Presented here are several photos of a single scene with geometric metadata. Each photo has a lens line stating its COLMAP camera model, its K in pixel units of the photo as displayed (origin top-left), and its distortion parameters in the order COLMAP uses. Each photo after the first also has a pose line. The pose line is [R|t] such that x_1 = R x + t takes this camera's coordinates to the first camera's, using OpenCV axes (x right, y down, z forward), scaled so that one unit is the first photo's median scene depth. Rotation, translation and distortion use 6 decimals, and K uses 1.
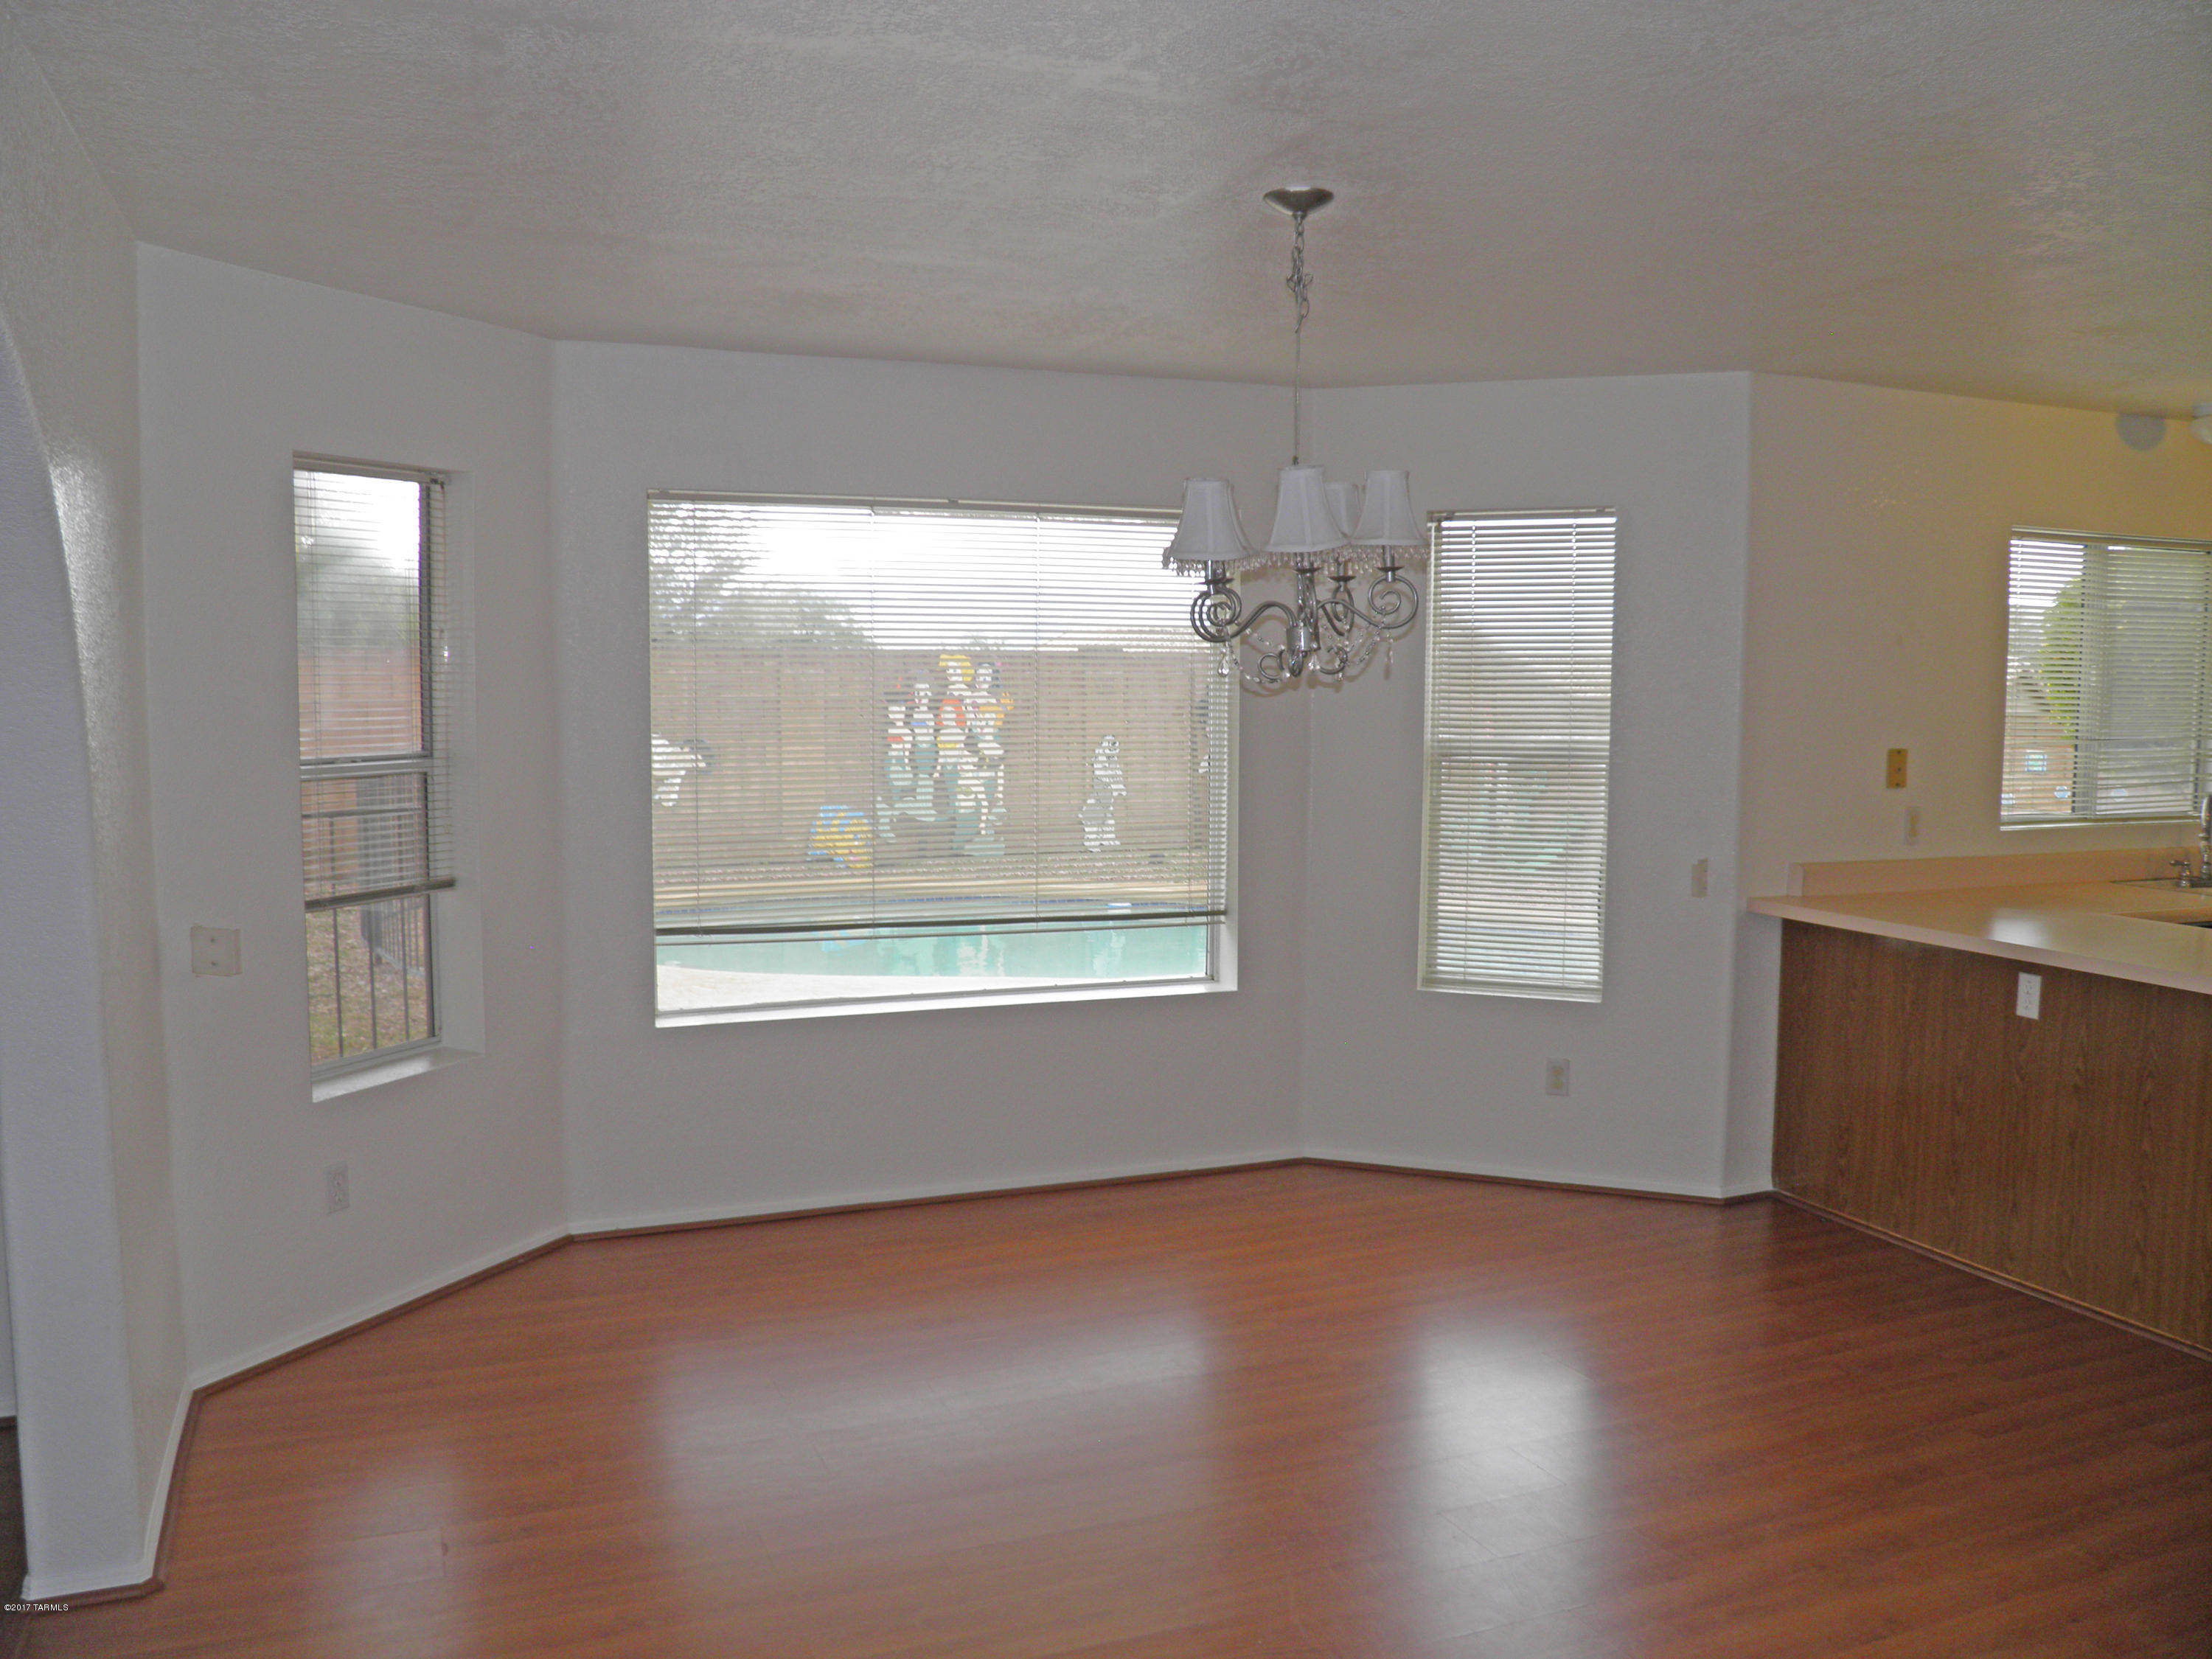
lens RADIAL K [[1825.7, 0, 1096.1], [0, 1825.7, 816.3], [0, 0, 1]] dist [-0.142264, 0.121257]
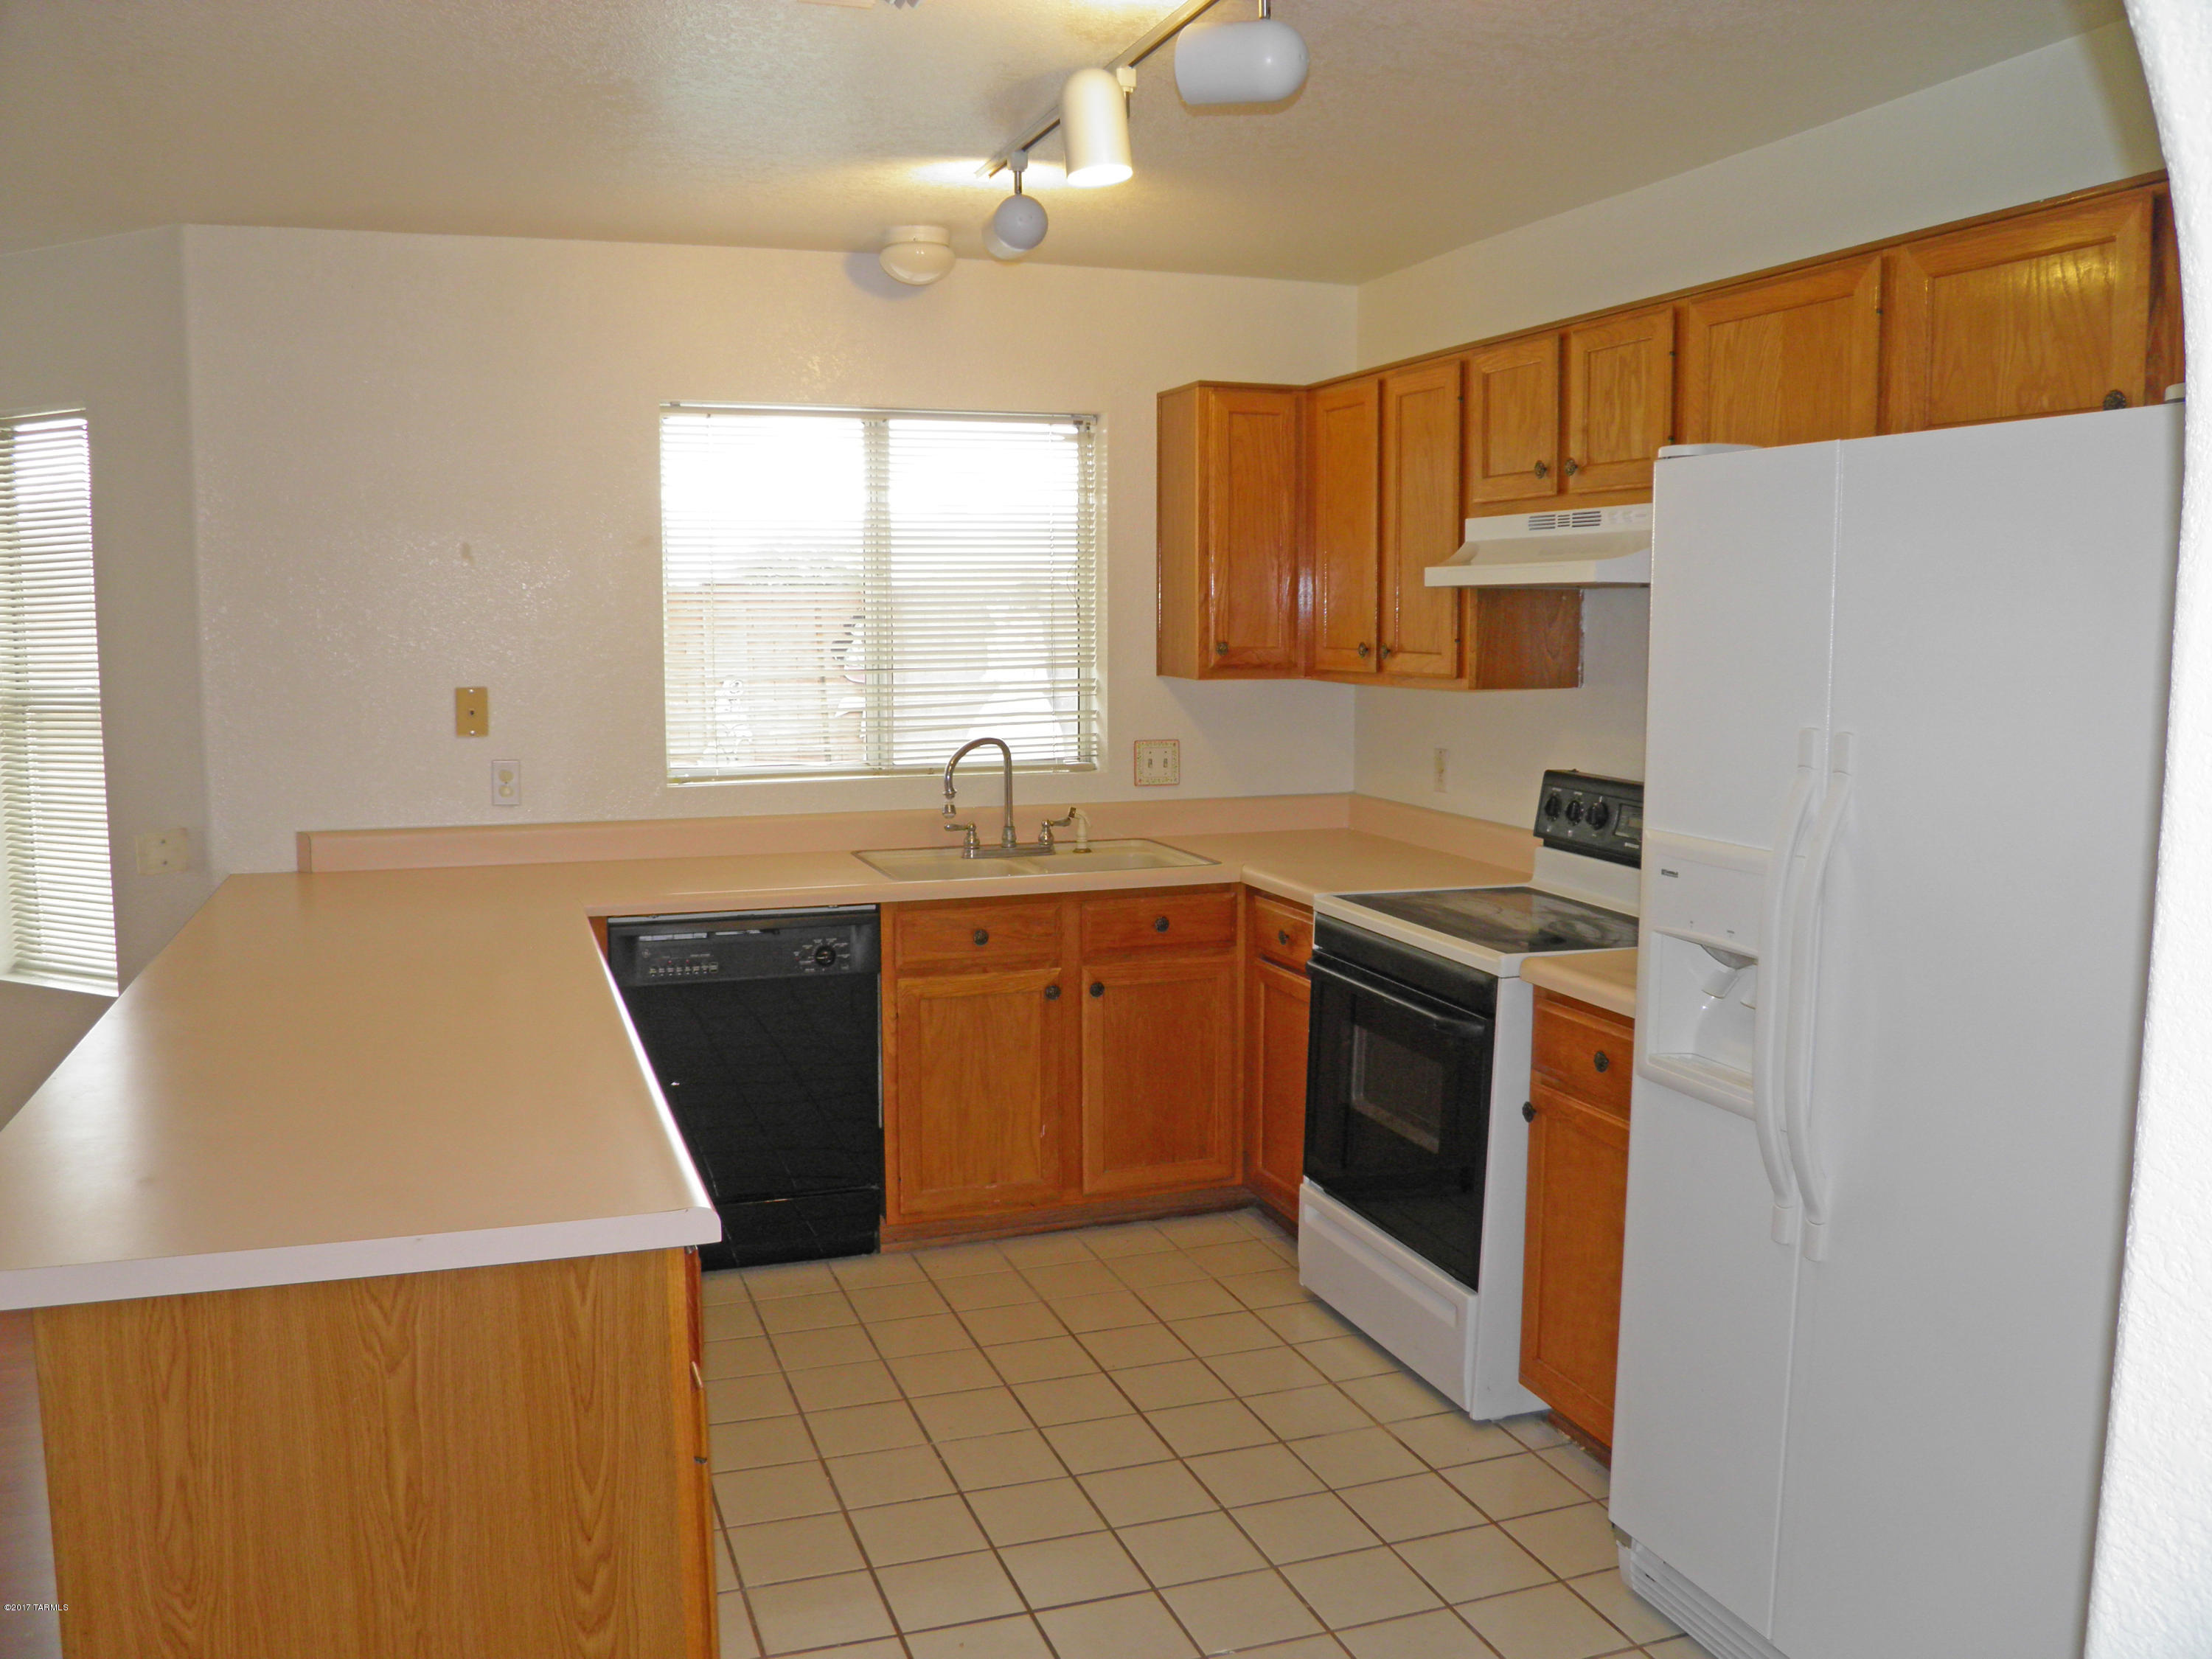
lens RADIAL K [[1825.7, 0, 1096.1], [0, 1825.7, 816.3], [0, 0, 1]] dist [-0.142264, 0.121257]
pose [[0.999730, -0.003025, -0.023057, 0.735429], [0.003882, 0.999300, 0.037205, -0.008935], [0.022928, -0.037284, 0.999042, 0.197478]]
